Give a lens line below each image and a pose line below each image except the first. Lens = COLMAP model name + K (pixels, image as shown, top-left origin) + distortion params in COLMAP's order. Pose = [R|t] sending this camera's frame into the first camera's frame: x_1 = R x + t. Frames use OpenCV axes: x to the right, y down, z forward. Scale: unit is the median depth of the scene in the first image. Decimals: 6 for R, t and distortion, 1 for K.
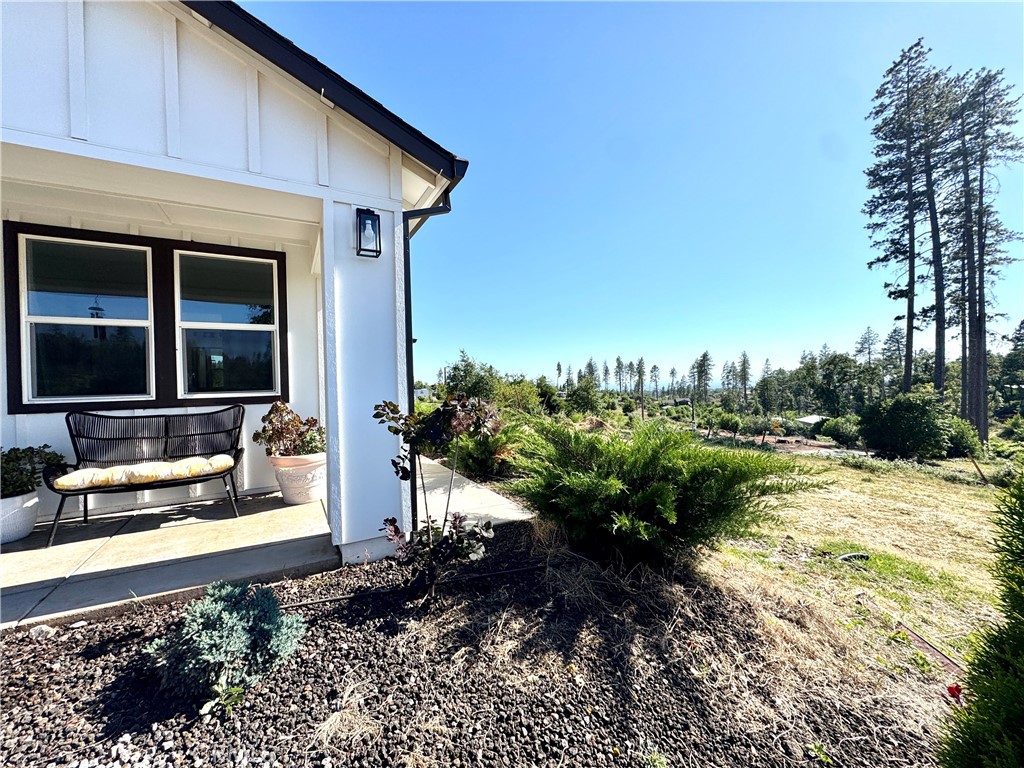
lens RADIAL K [[407.1, 0, 512.2], [0, 407.1, 382.5], [0, 0, 1]] dist [-0.003823, 0.000578]
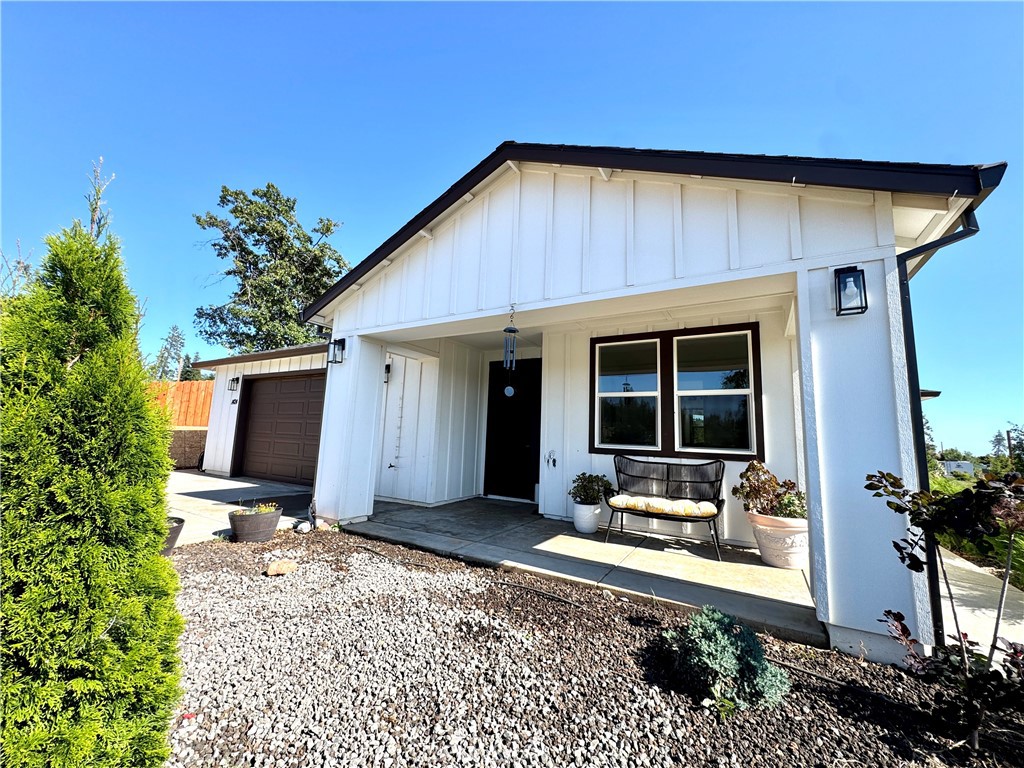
lens RADIAL K [[407.1, 0, 512.2], [0, 407.1, 382.5], [0, 0, 1]] dist [-0.003823, 0.000578]
pose [[0.499744, -0.071902, -0.863184, 0.050286], [-0.051437, 0.992326, -0.112439, -0.004693], [0.864644, 0.100590, 0.492211, -0.117418]]
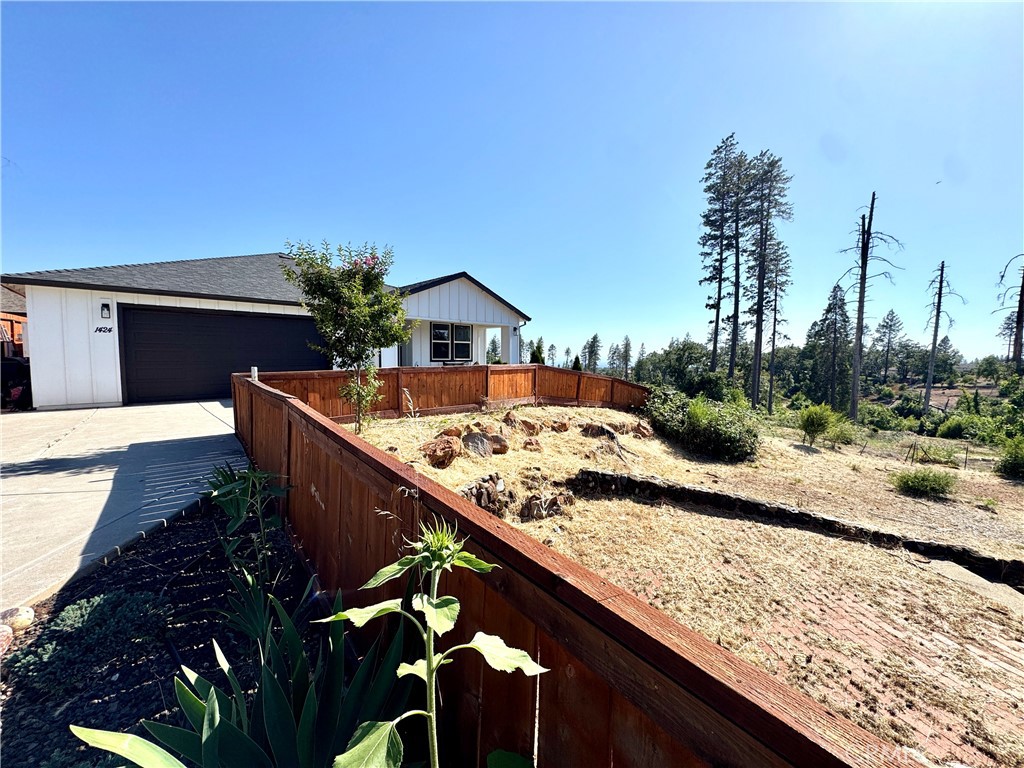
lens RADIAL K [[405.0, 0, 513.0], [0, 405.0, 368.5], [0, 0, 1]] dist [0.000344, 0.000199]
pose [[0.970187, 0.027102, 0.240838, -1.528242], [-0.033721, 0.999157, 0.023405, 0.015727], [-0.240001, -0.030829, 0.970283, -3.954227]]
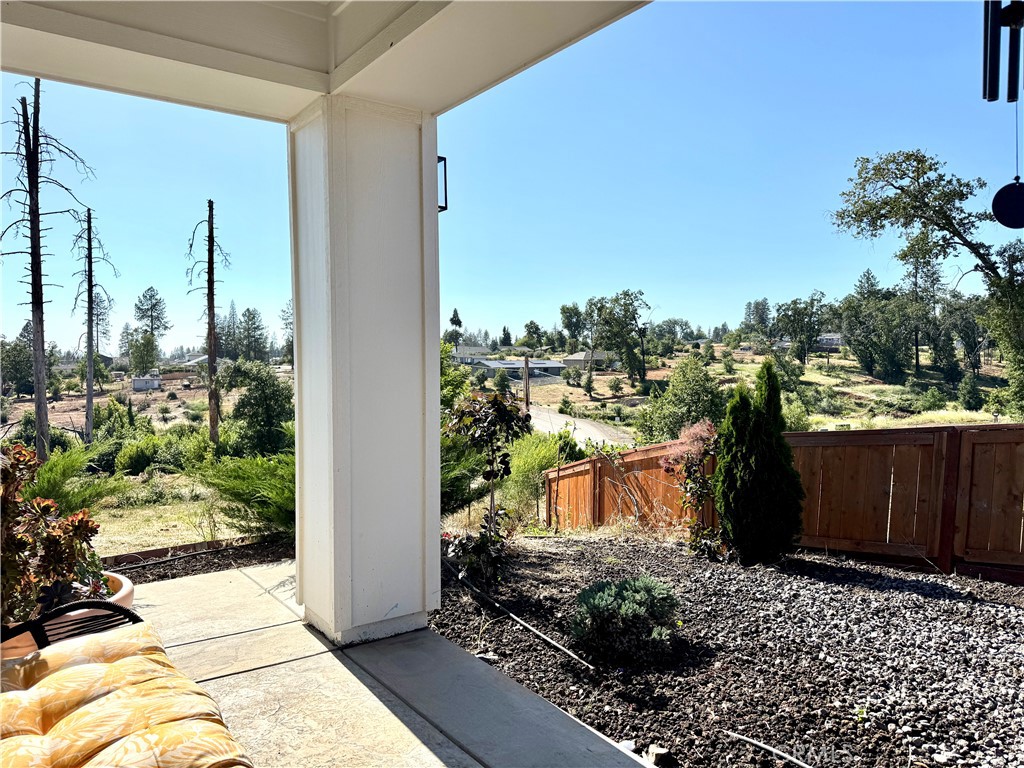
lens RADIAL K [[717.4, 0, 512.0], [0, 717.4, 384.0], [0, 0, 1]] dist [0.068876, -0.084286]
pose [[-0.113304, -0.013086, 0.993474, -1.469375], [0.009250, 0.999856, 0.014226, -0.011039], [-0.993517, 0.010802, -0.113166, 0.892172]]
